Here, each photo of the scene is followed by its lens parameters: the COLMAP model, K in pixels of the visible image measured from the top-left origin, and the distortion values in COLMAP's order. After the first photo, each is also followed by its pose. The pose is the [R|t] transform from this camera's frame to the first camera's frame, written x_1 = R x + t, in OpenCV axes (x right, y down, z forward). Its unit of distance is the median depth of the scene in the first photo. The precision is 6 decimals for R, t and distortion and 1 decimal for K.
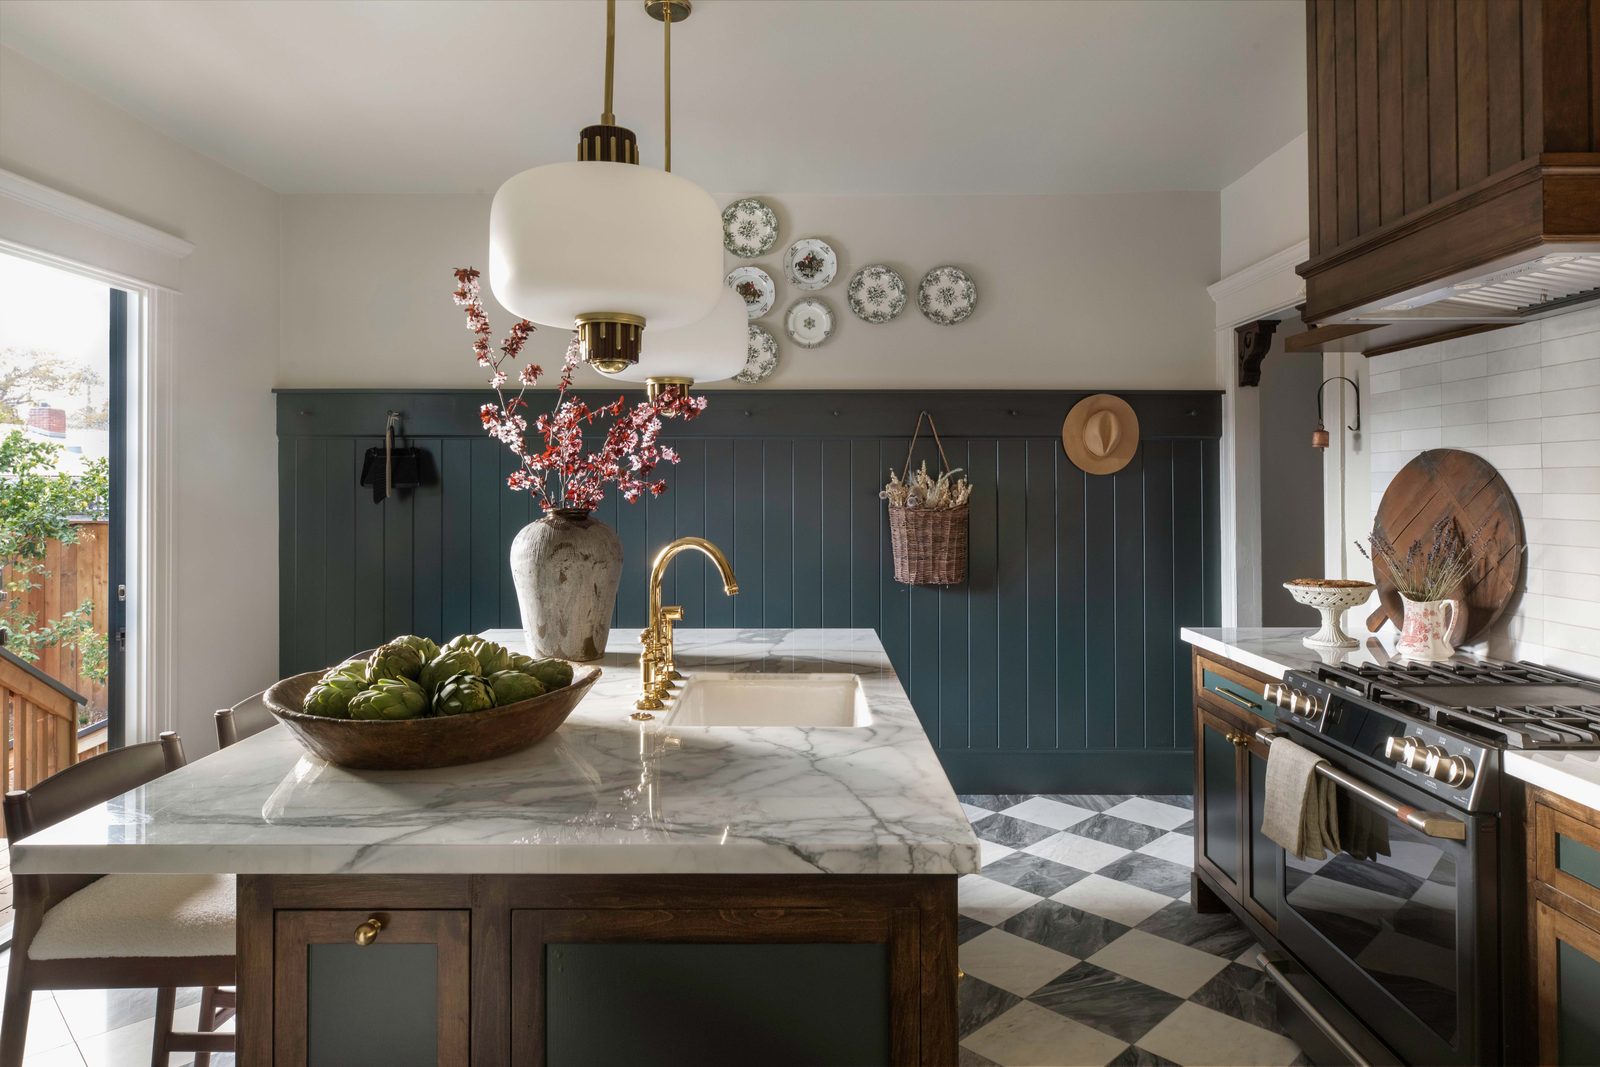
lens RADIAL K [[972.5, 0, 800.7], [0, 972.5, 482.7], [0, 0, 1]] dist [0.000526, 0.000515]
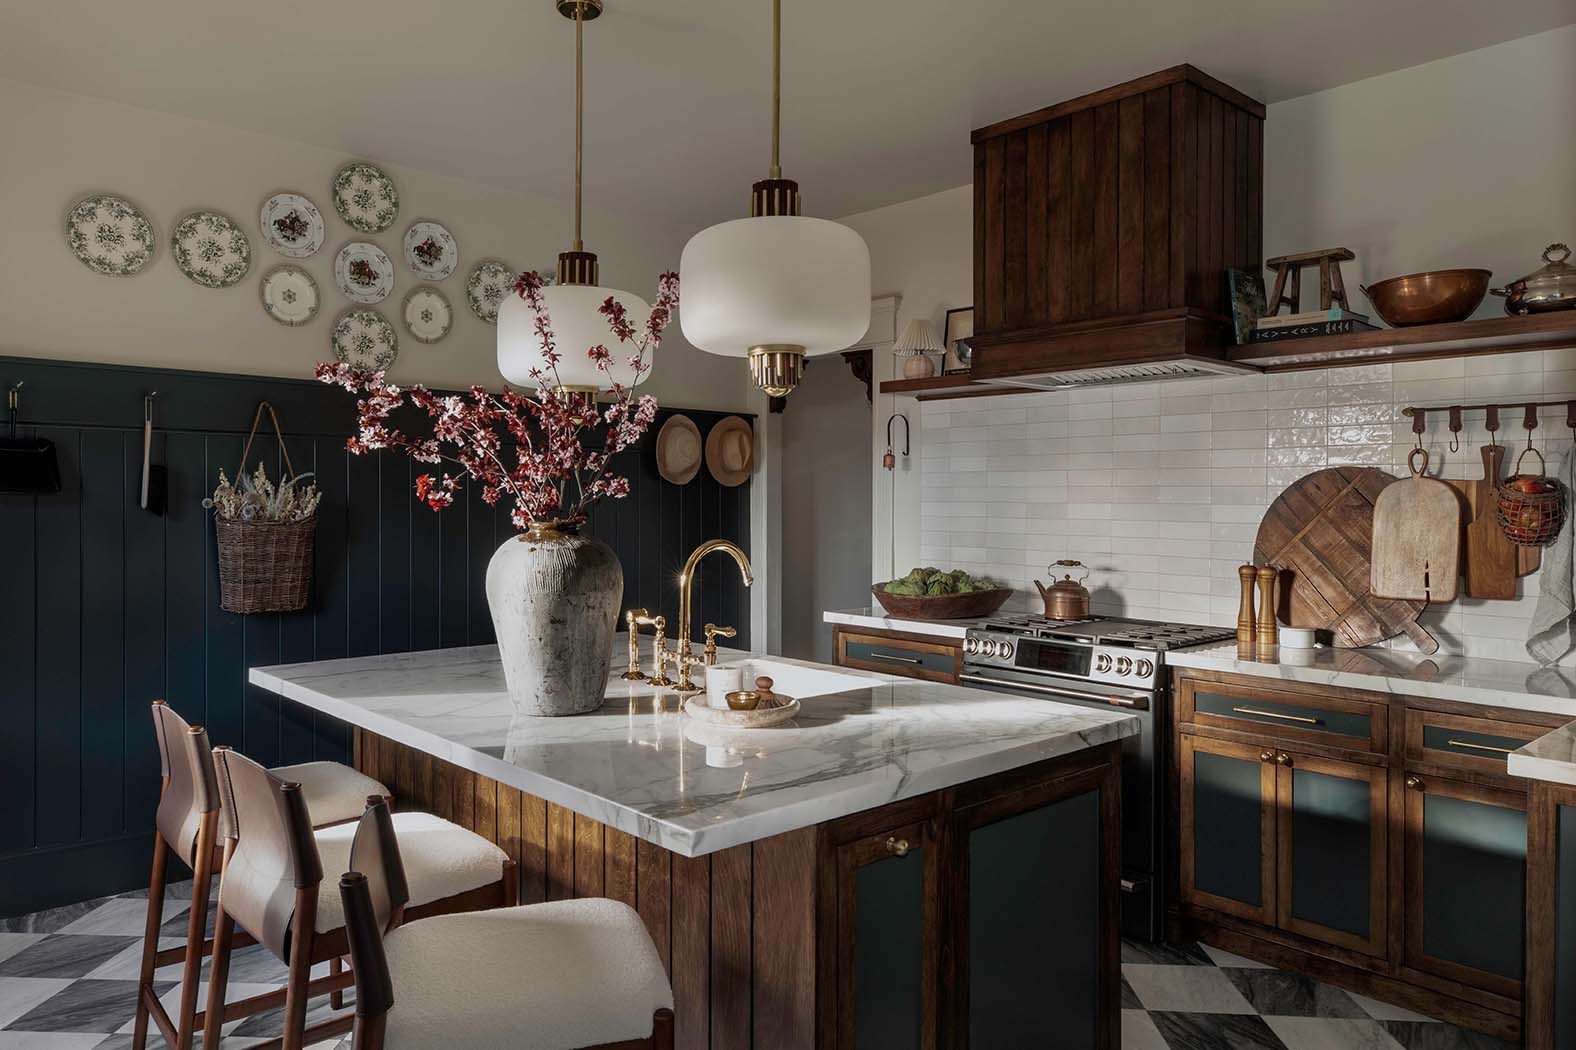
lens RADIAL K [[1086.2, 0, 788.0], [0, 1086.2, 525.0], [0, 0, 1]] dist [0.024902, 0.000471]
pose [[0.732129, -0.013785, 0.681026, -0.443946], [-0.006919, 0.999593, 0.027671, 0.000902], [-0.681131, -0.024971, 0.731736, 0.019994]]
